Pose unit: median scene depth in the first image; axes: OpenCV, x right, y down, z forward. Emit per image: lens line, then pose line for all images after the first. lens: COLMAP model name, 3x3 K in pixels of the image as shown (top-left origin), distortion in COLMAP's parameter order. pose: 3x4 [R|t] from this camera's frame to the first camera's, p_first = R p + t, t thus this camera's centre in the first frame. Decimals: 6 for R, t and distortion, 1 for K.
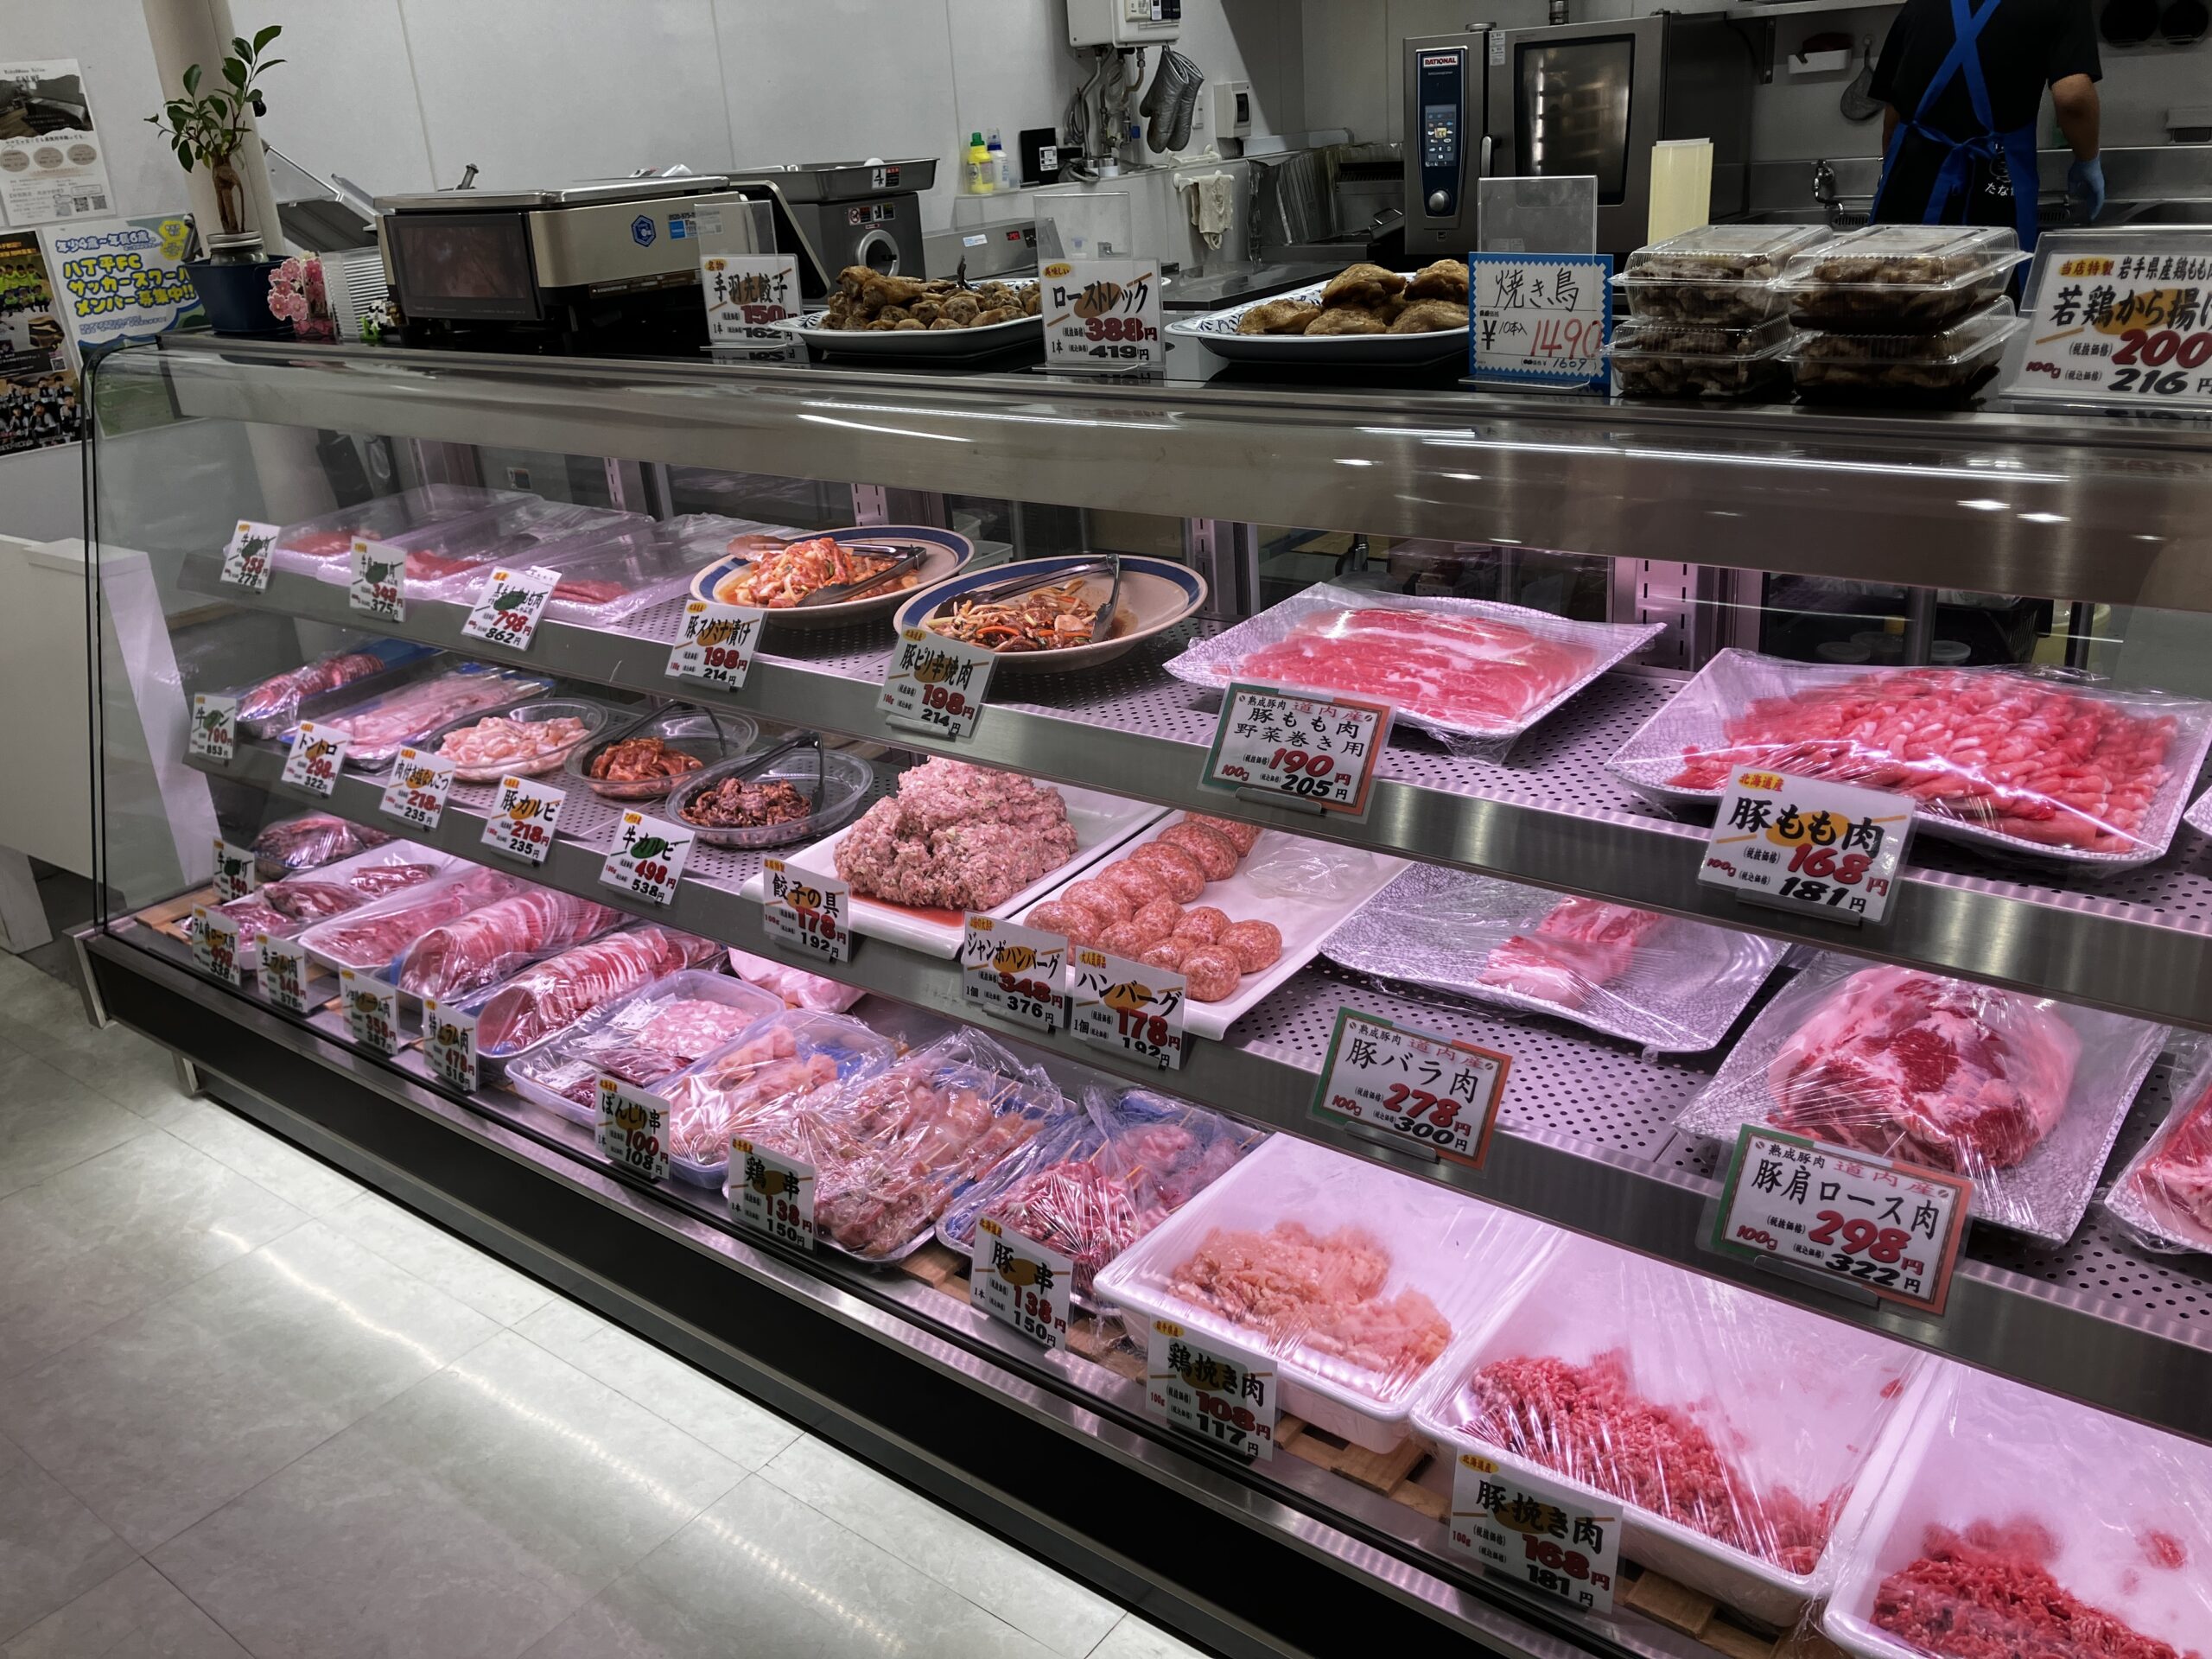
lens RADIAL K [[1832.2, 0, 1103.3], [0, 1832.2, 818.0], [0, 0, 1]] dist [0.006042, 0.001987]
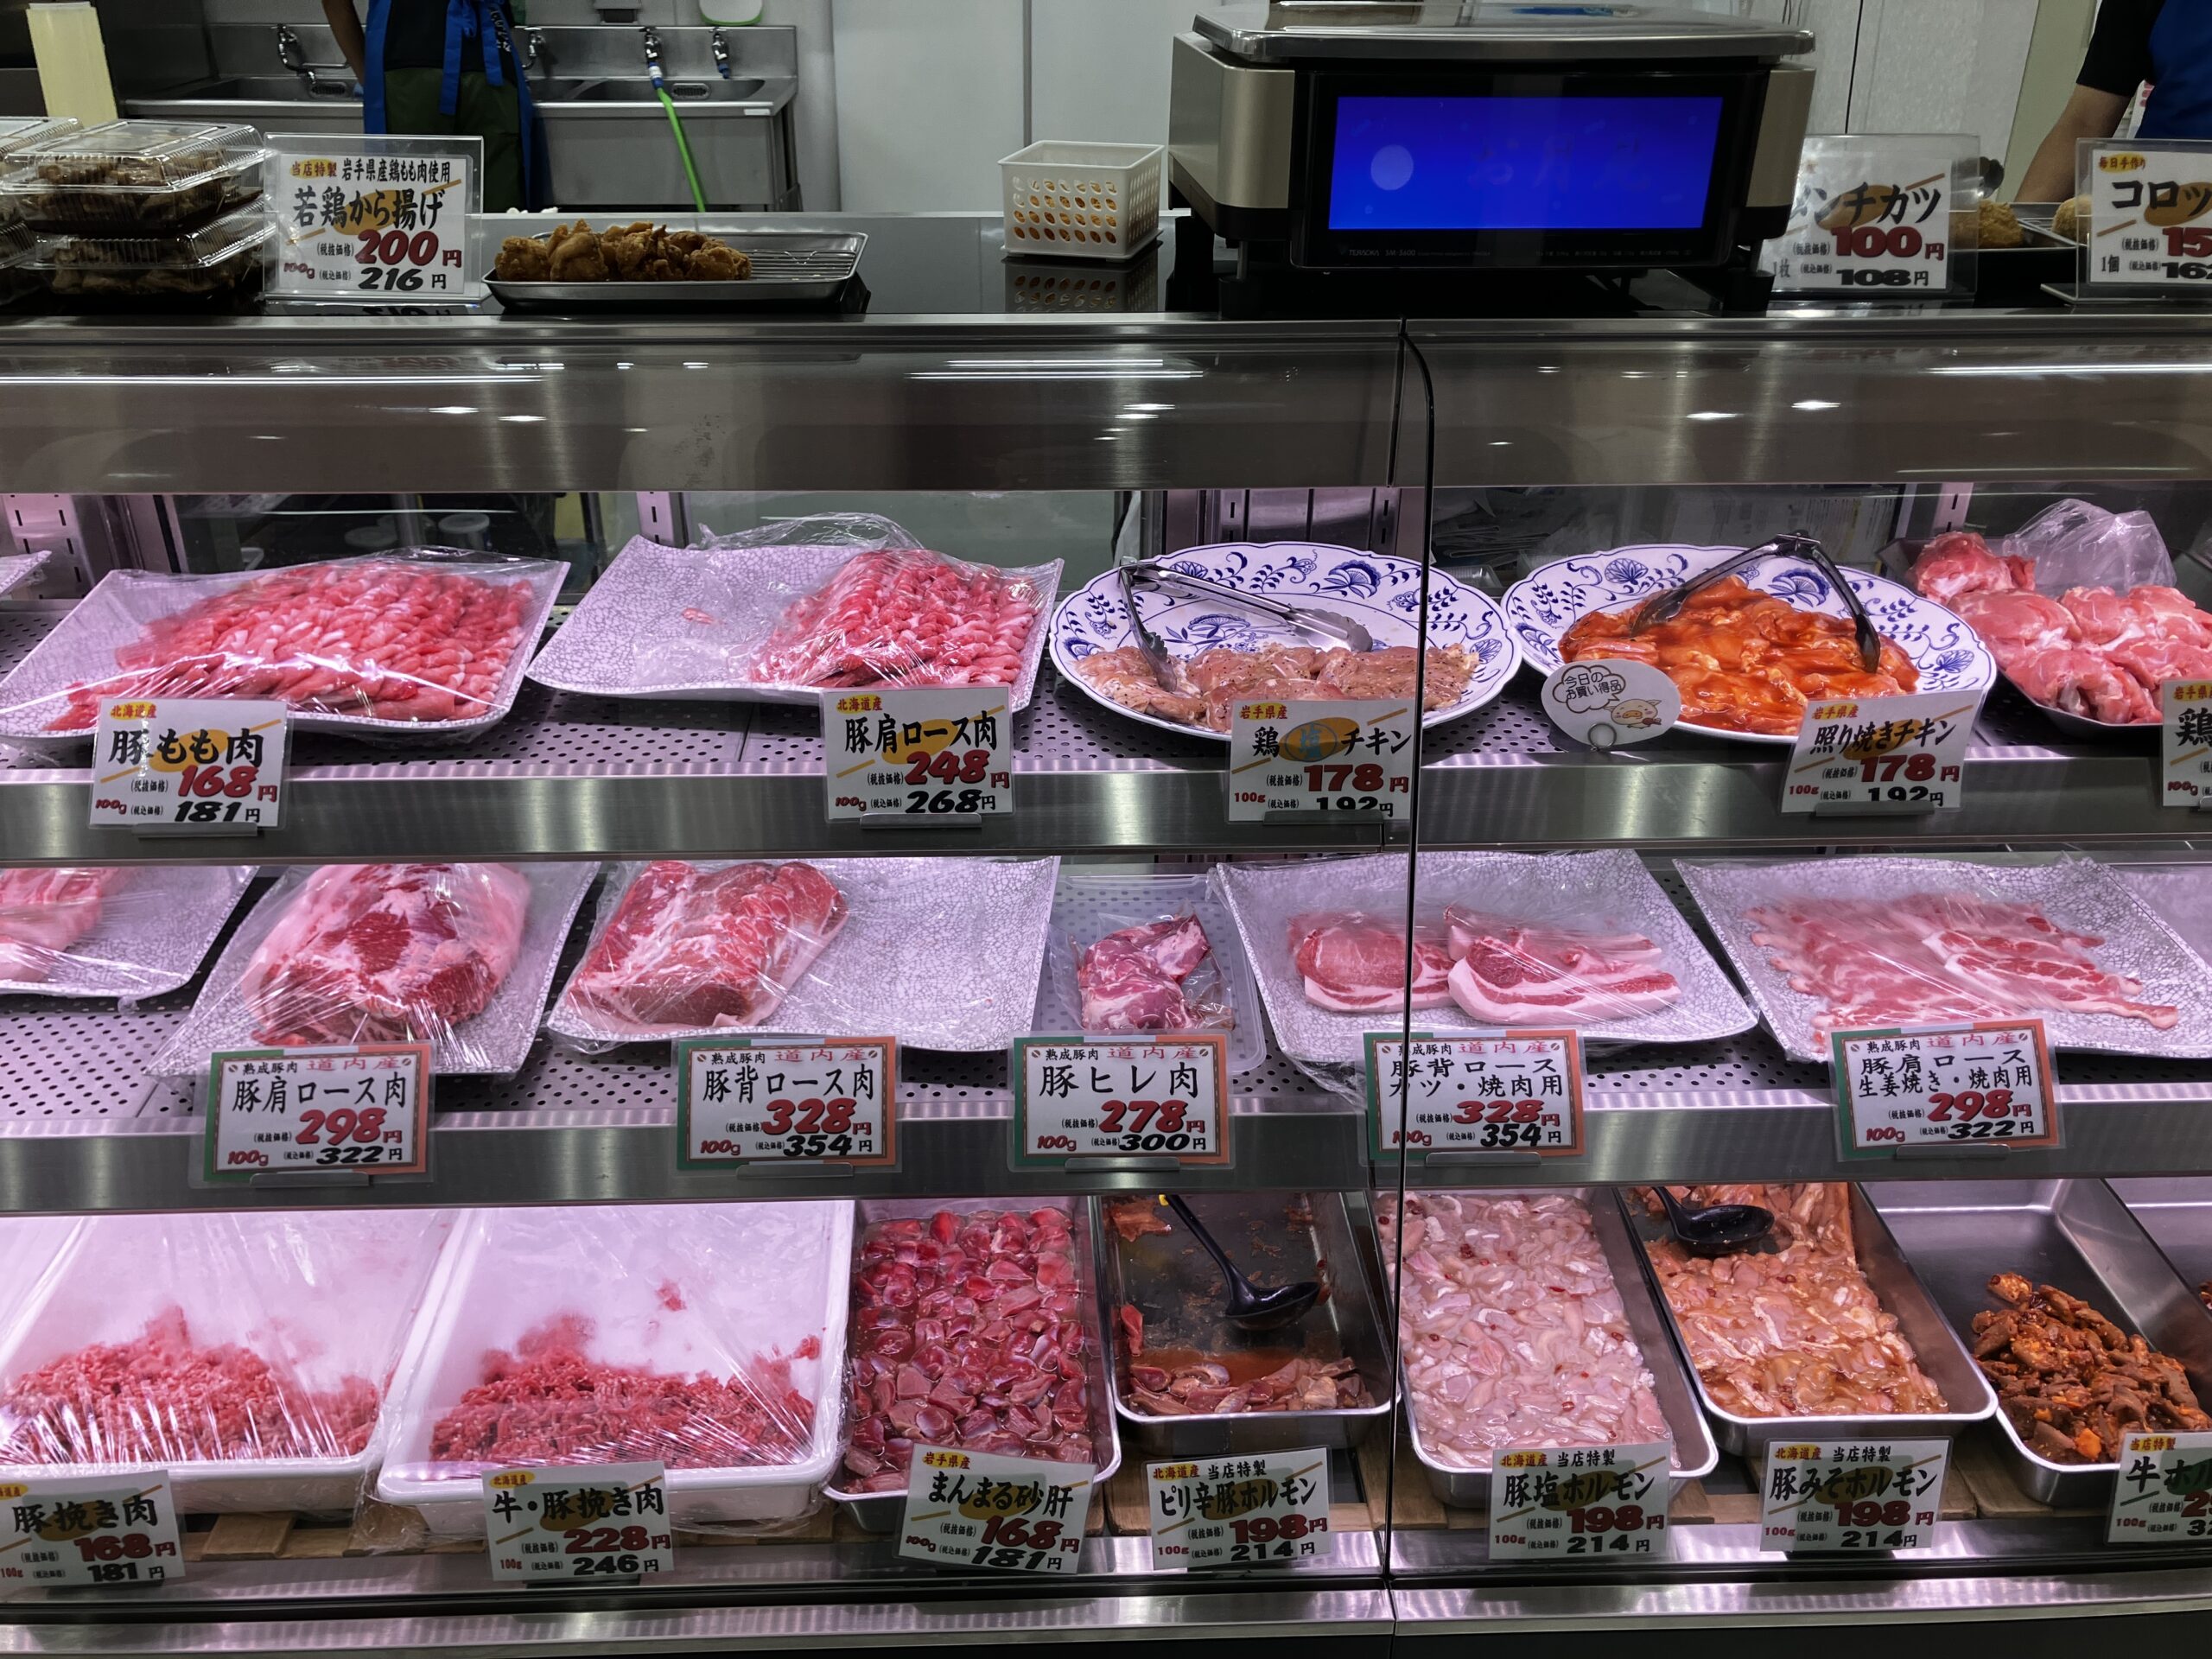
lens RADIAL K [[1813.8, 0, 1106.0], [0, 1813.8, 829.5], [0, 0, 1]] dist [-0.007192, 0.018511]
pose [[0.747262, -0.233458, 0.622171, 0.135614], [0.186115, 0.972313, 0.141308, 0.001360], [-0.637934, 0.010201, 0.770023, -0.063979]]
